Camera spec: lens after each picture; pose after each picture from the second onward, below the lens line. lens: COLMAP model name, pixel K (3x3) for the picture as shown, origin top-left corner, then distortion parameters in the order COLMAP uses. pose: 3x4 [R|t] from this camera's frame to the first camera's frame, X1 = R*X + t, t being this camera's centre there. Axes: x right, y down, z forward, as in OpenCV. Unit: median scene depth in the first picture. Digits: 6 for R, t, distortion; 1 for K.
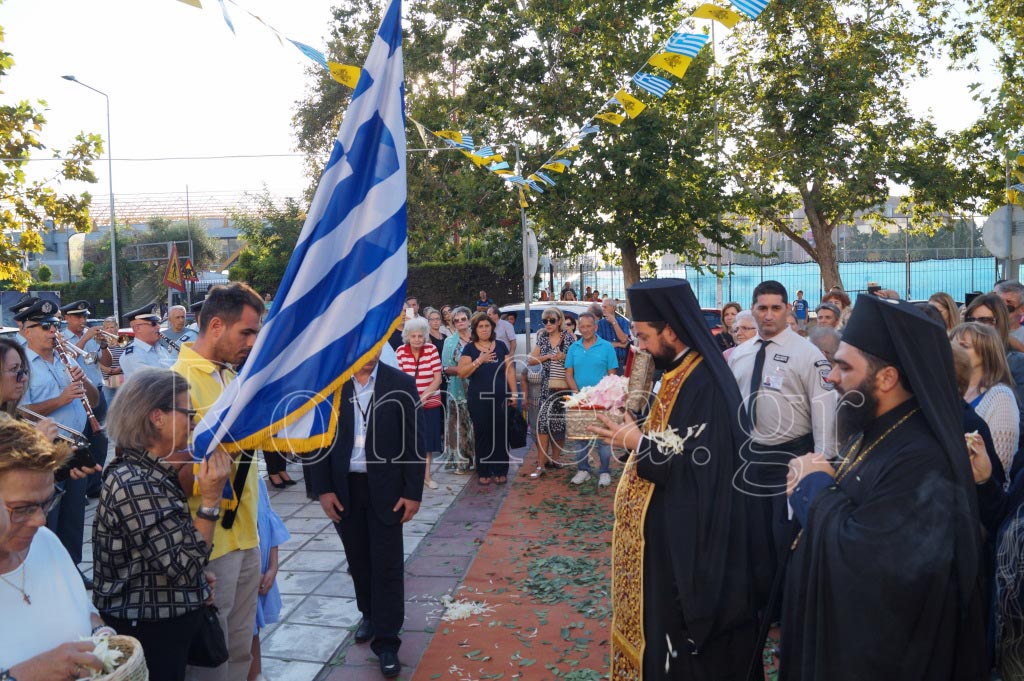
lens RADIAL K [[803.0, 0, 512.0], [0, 803.0, 340.5], [0, 0, 1]] dist [-0.084800, 0.010991]
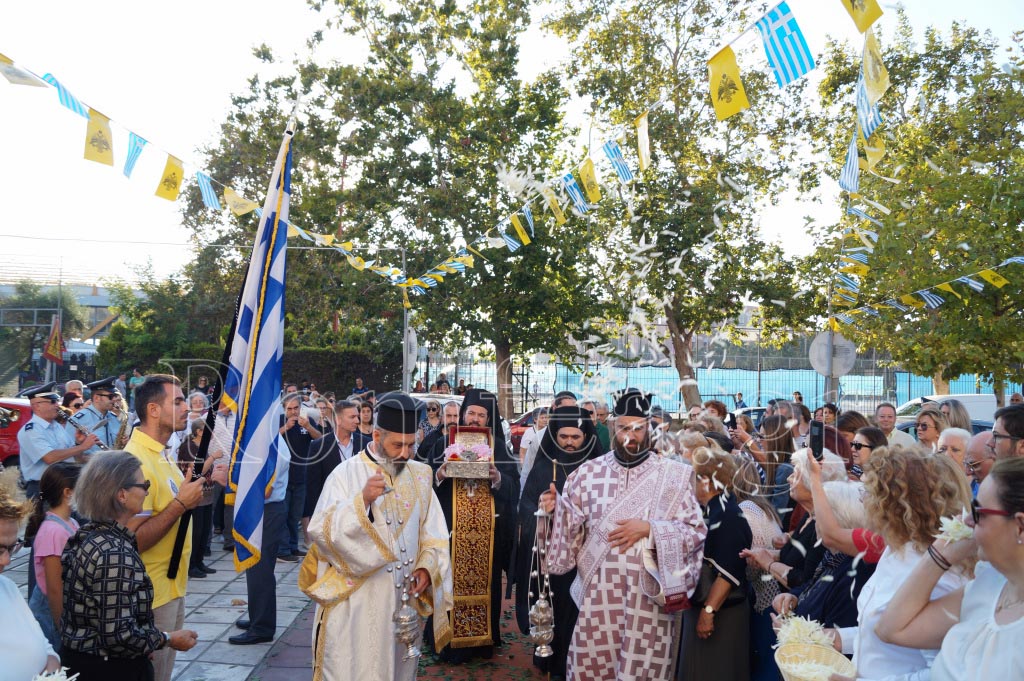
lens RADIAL K [[802.9, 0, 512.6], [0, 802.9, 326.9], [0, 0, 1]] dist [-0.076469, 0.001589]
pose [[0.986312, 0.061875, 0.152840, -0.005101], [-0.041739, 0.990423, -0.131608, -0.001141], [-0.159519, 0.123427, 0.979448, -0.038473]]
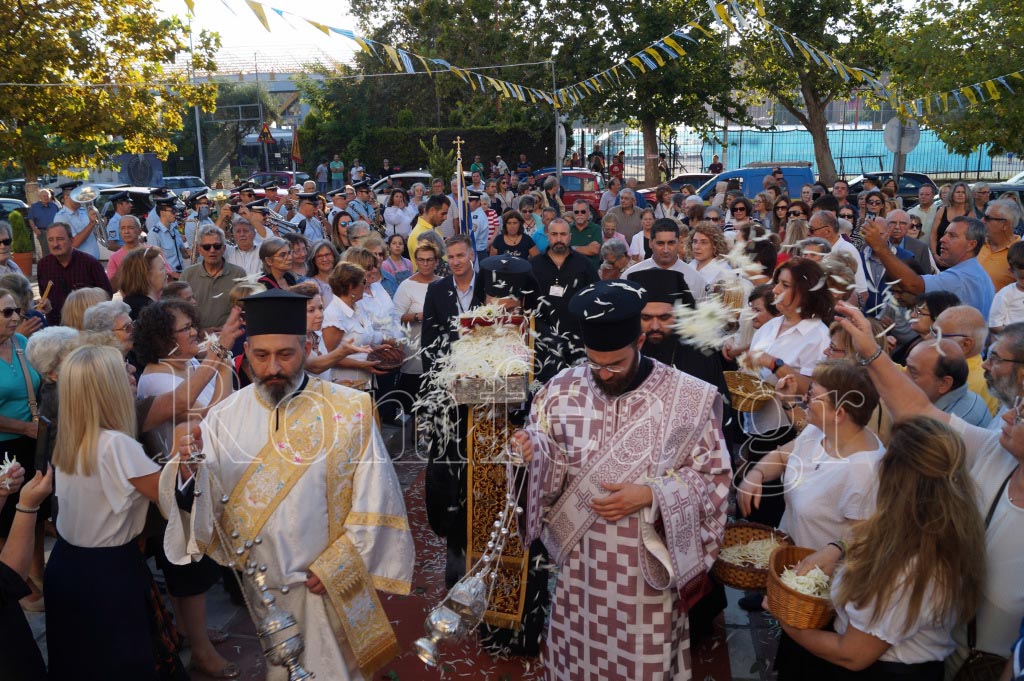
lens RADIAL K [[803.0, 0, 512.0], [0, 803.0, 340.5], [0, 0, 1]] dist [-0.084800, 0.010991]
pose [[0.999033, 0.018485, -0.039895, -0.000438], [-0.010910, 0.983176, 0.182337, -0.008684], [0.042594, -0.181725, 0.982426, -0.202501]]
